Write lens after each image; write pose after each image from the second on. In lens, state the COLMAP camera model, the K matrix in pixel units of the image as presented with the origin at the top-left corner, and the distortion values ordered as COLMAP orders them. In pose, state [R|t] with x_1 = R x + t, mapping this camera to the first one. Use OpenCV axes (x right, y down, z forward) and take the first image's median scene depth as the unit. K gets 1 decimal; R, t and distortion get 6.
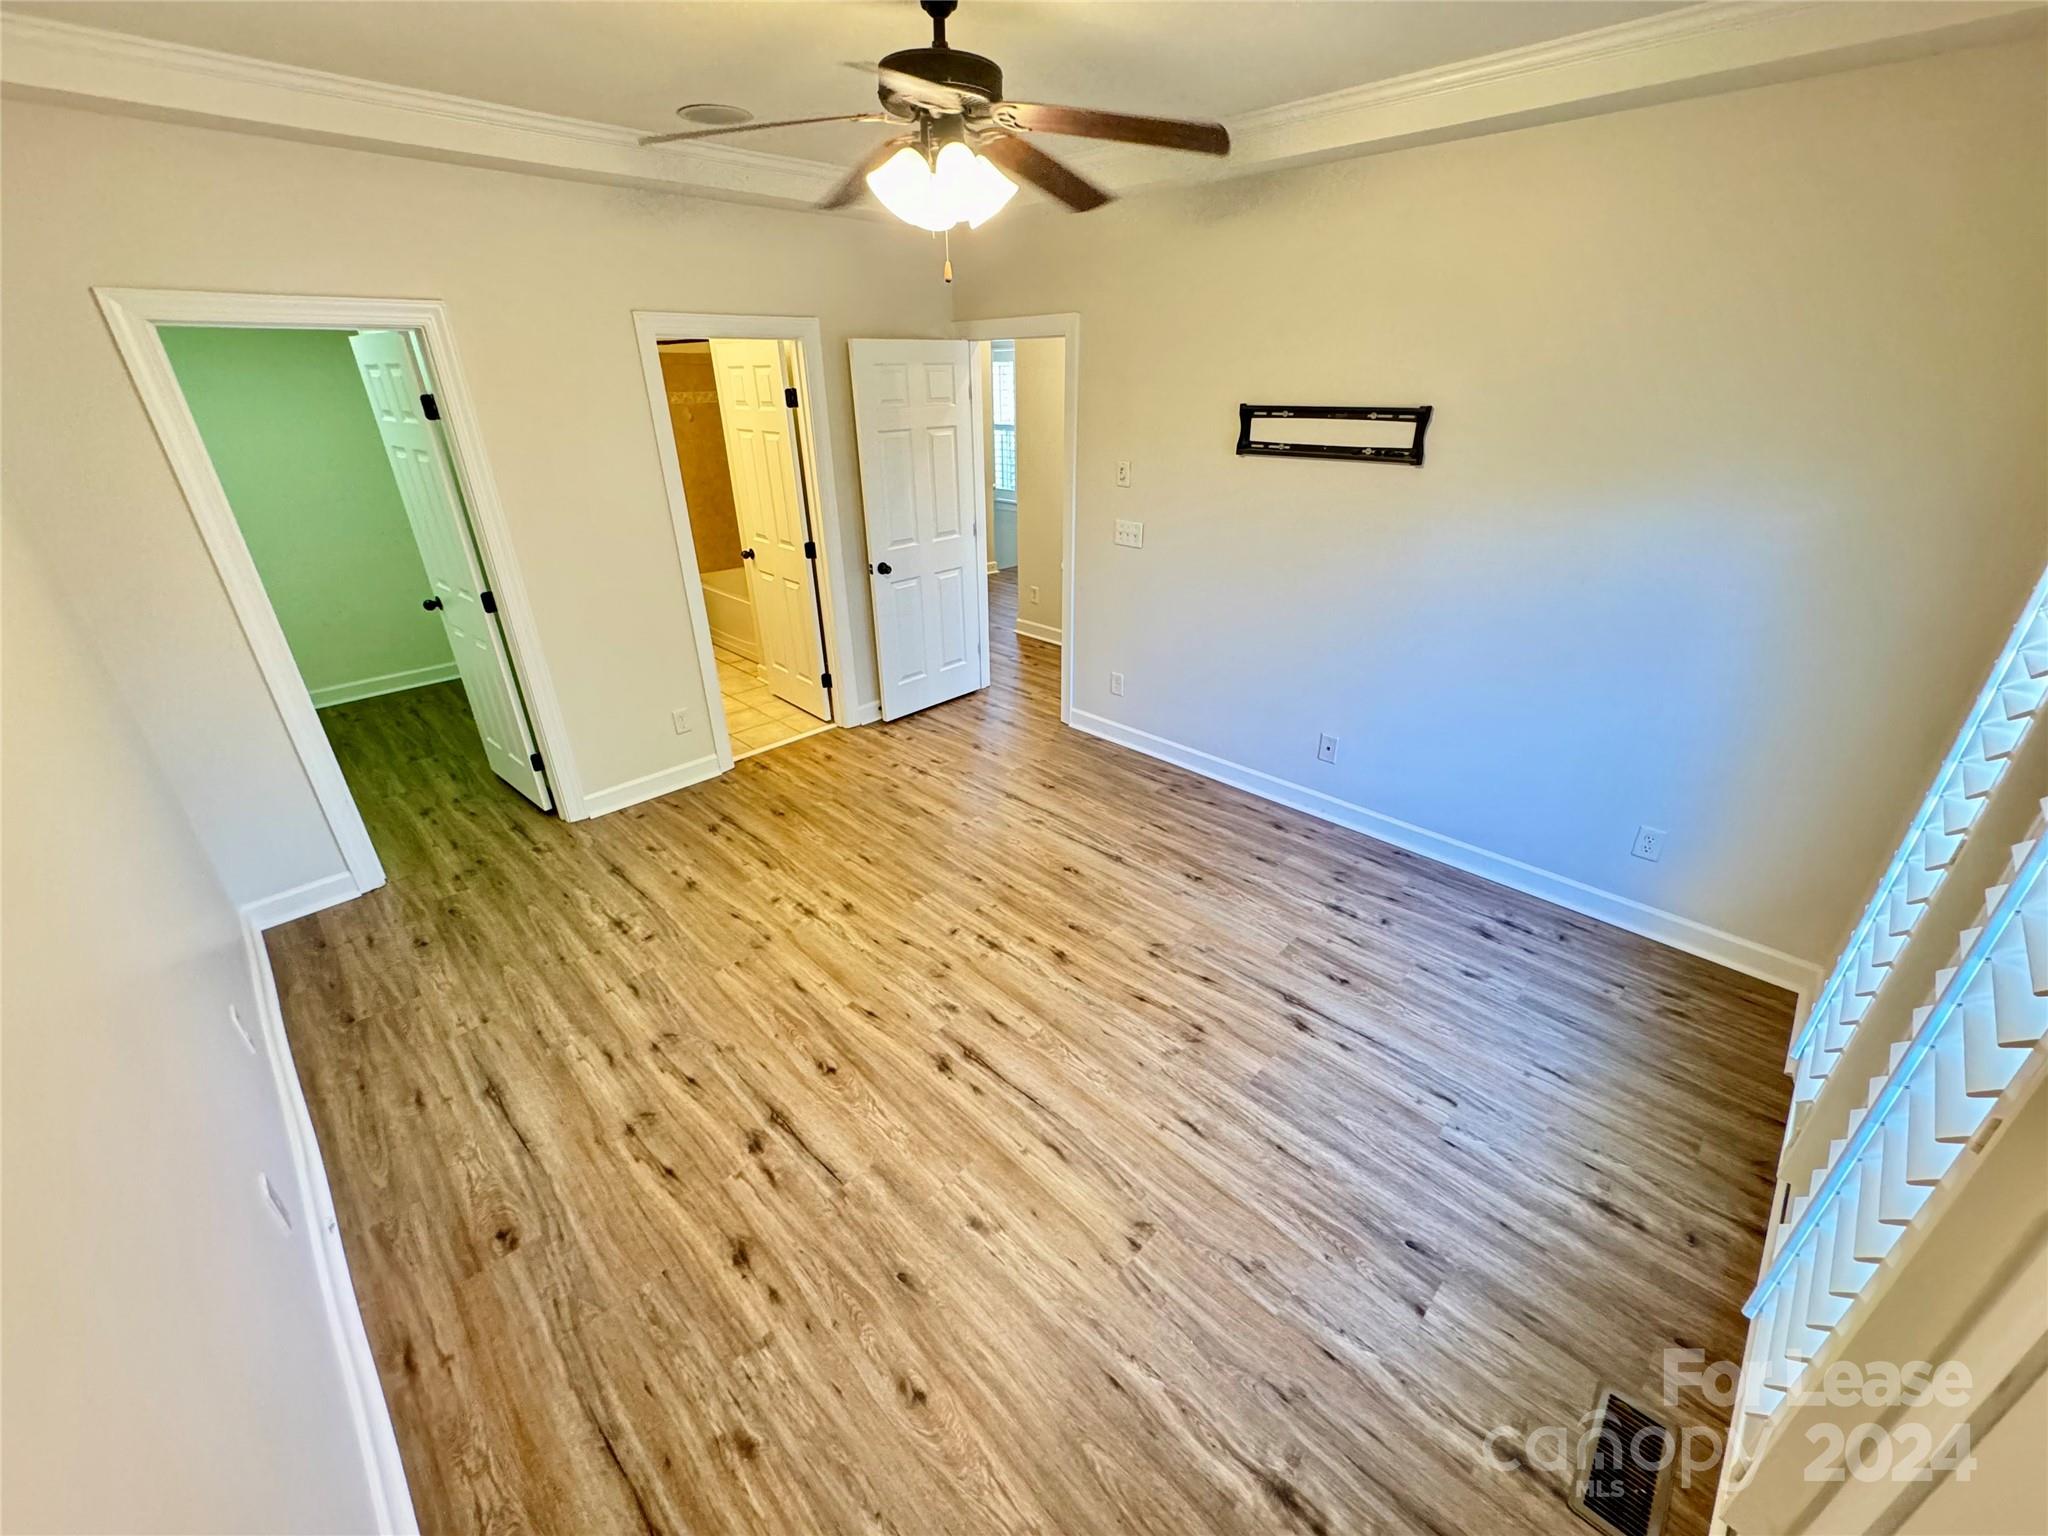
lens RADIAL K [[814.3, 0, 1024.0], [0, 814.3, 768.0], [0, 0, 1]] dist [-0.001463, -0.000073]
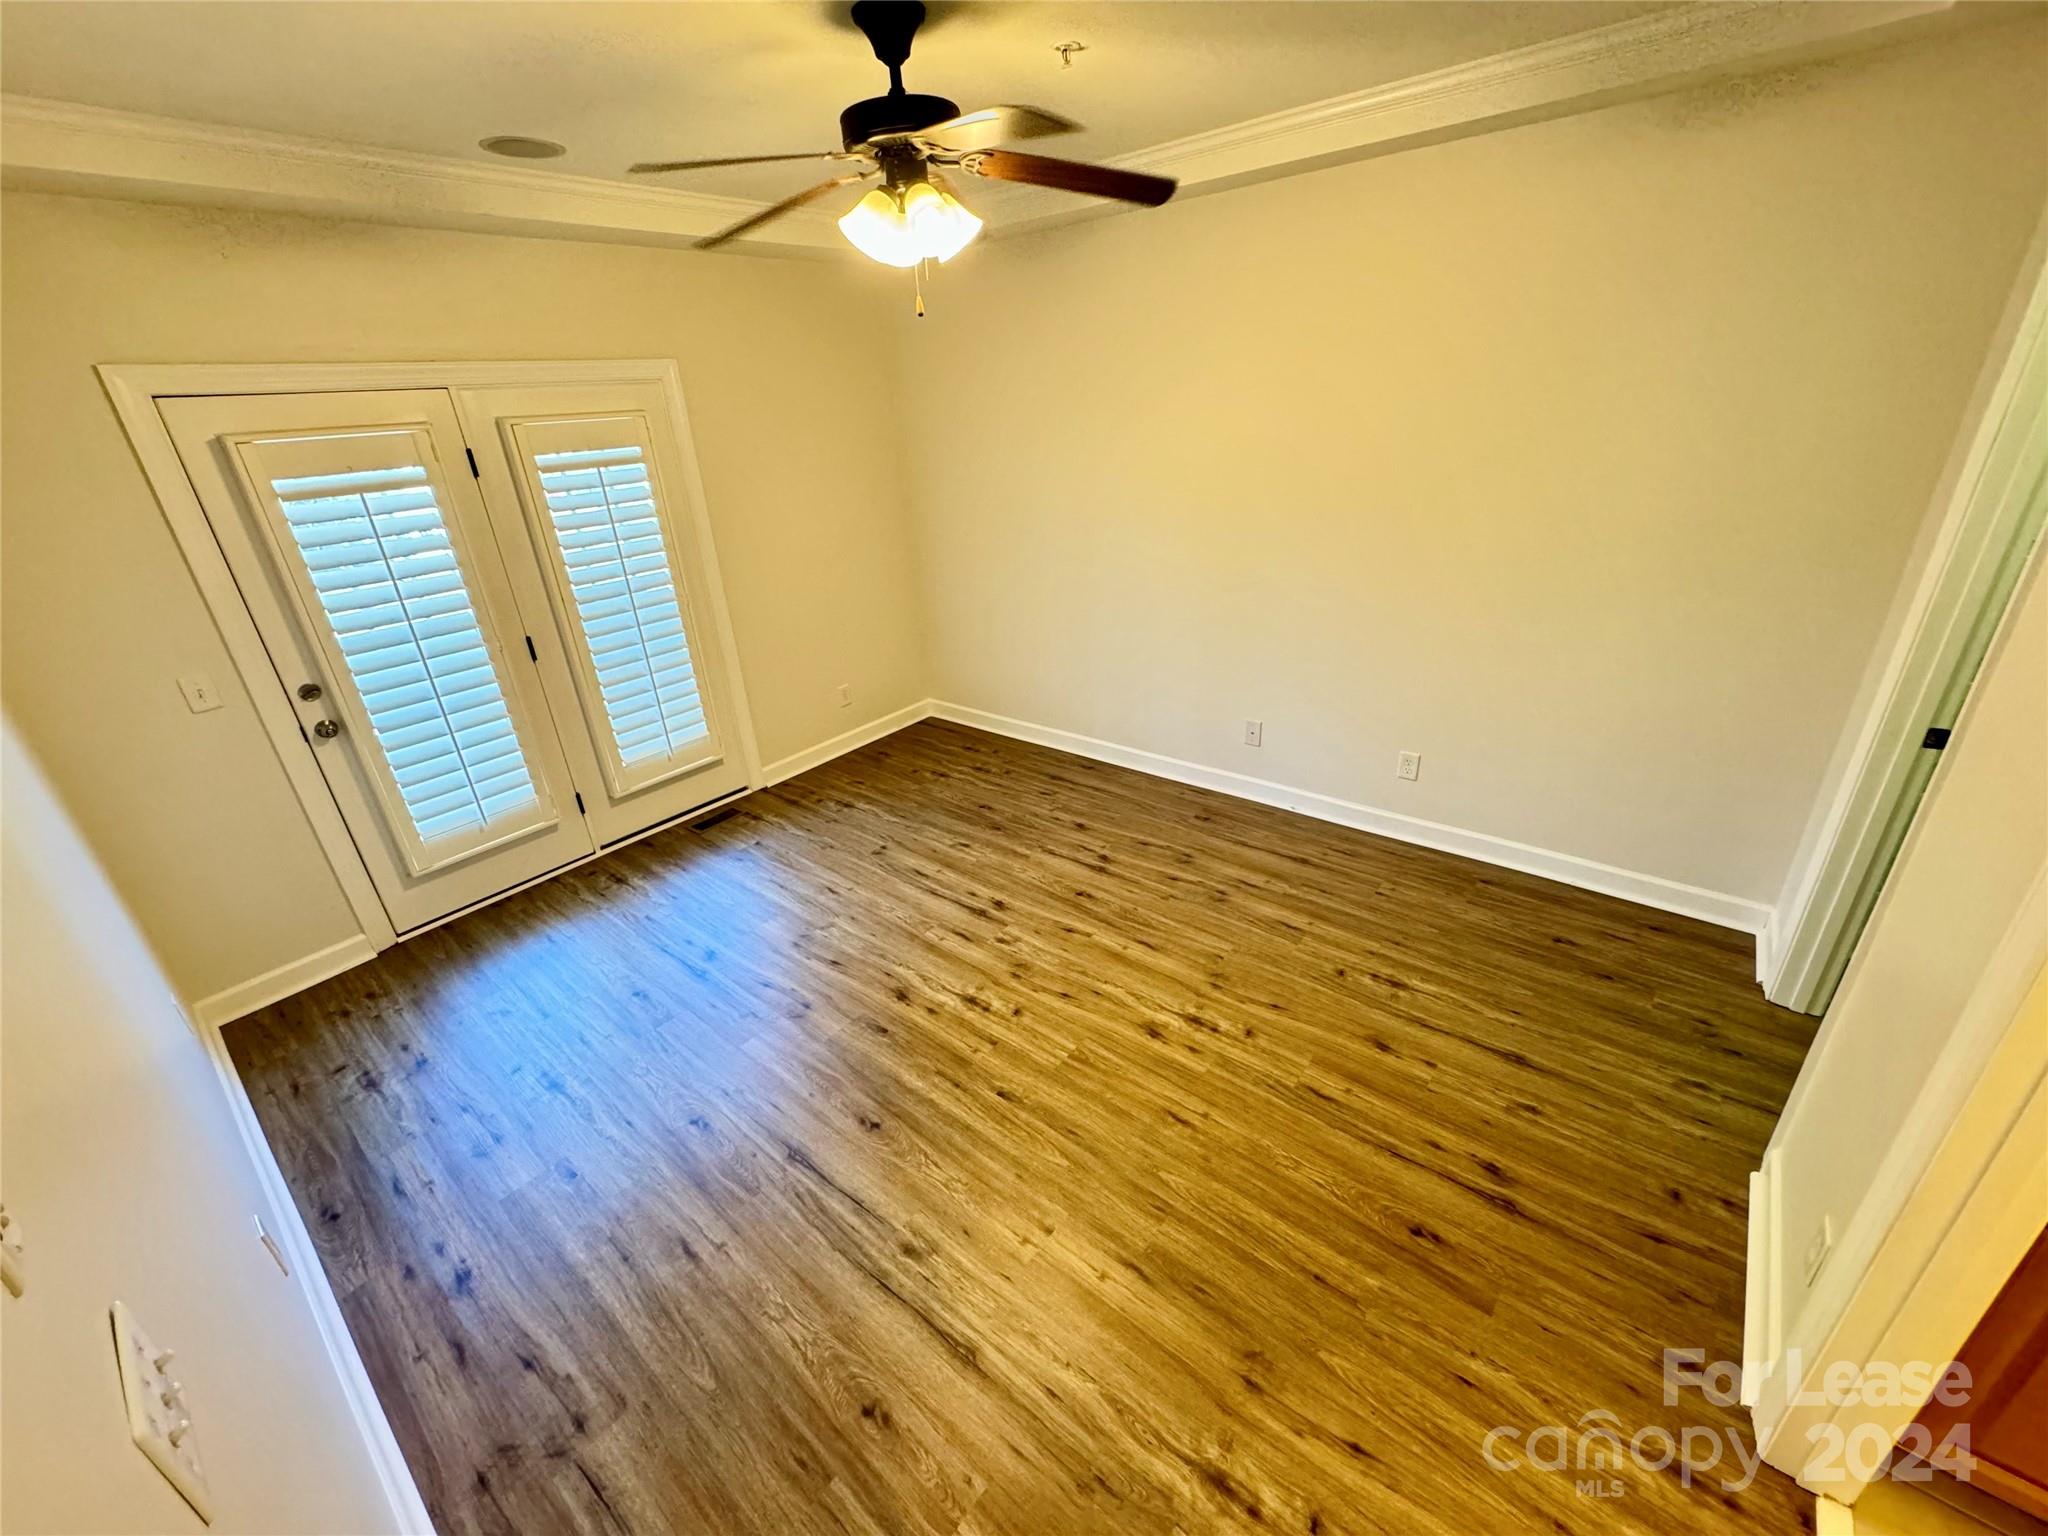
lens RADIAL K [[814.3, 0, 1024.0], [0, 814.3, 768.0], [0, 0, 1]] dist [-0.001463, -0.000073]
pose [[-0.993529, 0.099094, -0.055499, -0.077991], [0.020247, 0.635344, 0.771964, -0.735747], [0.111758, 0.765845, -0.633239, 1.508549]]
